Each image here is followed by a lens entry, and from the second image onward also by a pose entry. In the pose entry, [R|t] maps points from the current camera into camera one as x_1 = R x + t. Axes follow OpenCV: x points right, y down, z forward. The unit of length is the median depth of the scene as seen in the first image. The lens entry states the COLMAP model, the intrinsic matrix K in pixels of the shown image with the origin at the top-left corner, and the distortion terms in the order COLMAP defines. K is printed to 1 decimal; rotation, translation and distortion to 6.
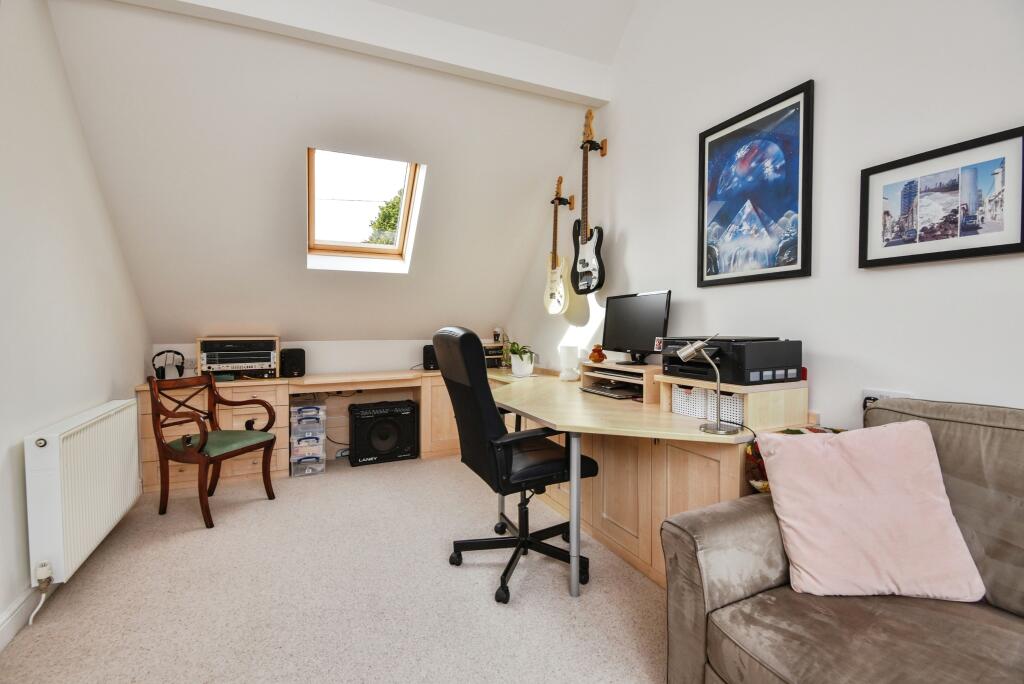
lens RADIAL K [[468.2, 0, 512.3], [0, 468.2, 333.4], [0, 0, 1]] dist [-0.002340, -0.000926]
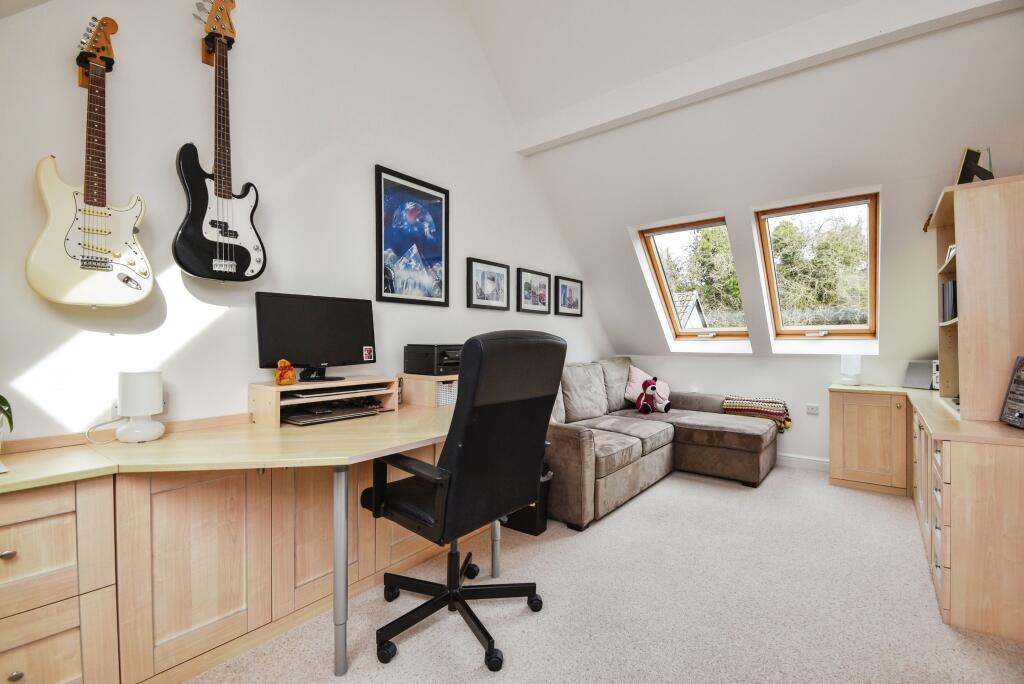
lens RADIAL K [[468.2, 0, 510.8], [0, 468.2, 351.1], [0, 0, 1]] dist [-0.002340, -0.000926]
pose [[-0.479132, 0.007960, 0.877707, -0.813143], [0.033957, 0.999378, 0.009474, 0.022082], [-0.877086, 0.034343, -0.479104, 1.409387]]
